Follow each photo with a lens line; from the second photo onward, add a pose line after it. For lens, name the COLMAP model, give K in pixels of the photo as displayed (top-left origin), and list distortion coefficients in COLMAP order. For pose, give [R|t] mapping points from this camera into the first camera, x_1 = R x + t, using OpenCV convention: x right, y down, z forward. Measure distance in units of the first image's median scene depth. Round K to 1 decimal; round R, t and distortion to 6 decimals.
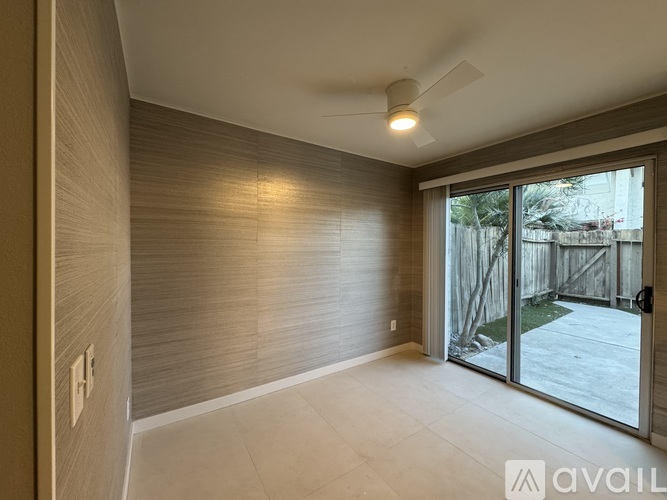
lens RADIAL K [[267.3, 0, 333.5], [0, 267.3, 250.0], [0, 0, 1]] dist [-0.000864, 0.000025]
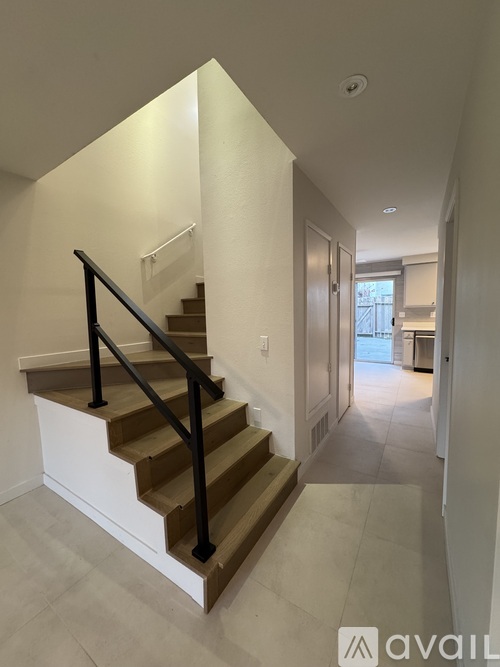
lens RADIAL K [[267.3, 0, 252.9], [0, 267.3, 333.7], [0, 0, 1]] dist [-0.000864, 0.000025]
pose [[0.910081, -0.067743, 0.408857, -0.546976], [0.040638, 0.996383, 0.074632, 0.007637], [-0.412434, -0.051306, 0.909542, -0.403375]]
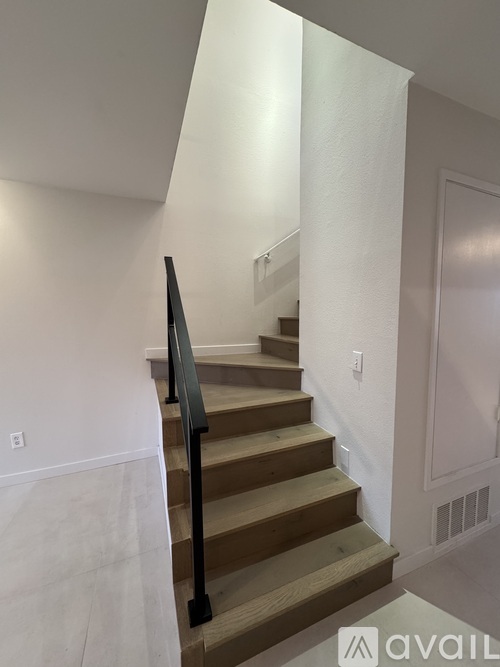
lens RADIAL K [[267.3, 0, 252.9], [0, 267.3, 333.7], [0, 0, 1]] dist [-0.000864, 0.000025]
pose [[0.981120, 0.001194, -0.193396, -0.435983], [0.009663, 0.998429, 0.055185, 0.006137], [0.193158, -0.056012, 0.979568, -0.353337]]
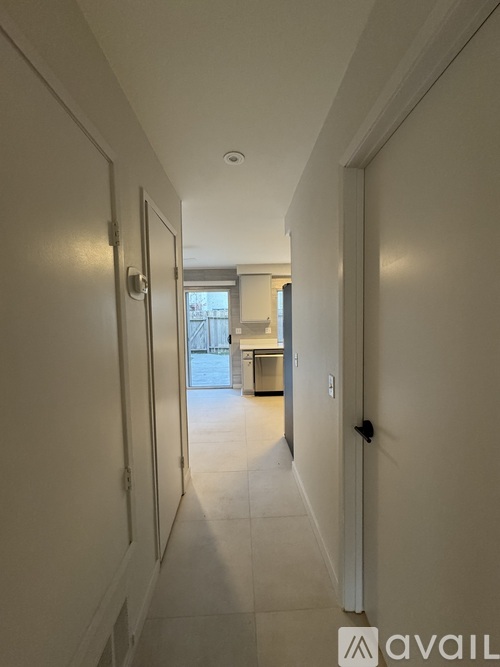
lens RADIAL K [[267.3, 0, 252.9], [0, 267.3, 333.7], [0, 0, 1]] dist [-0.000864, 0.000025]
pose [[0.517707, -0.067423, 0.852897, -0.349814], [0.044490, 0.997663, 0.051861, -0.000788], [-0.854400, 0.011096, 0.519497, -0.215307]]
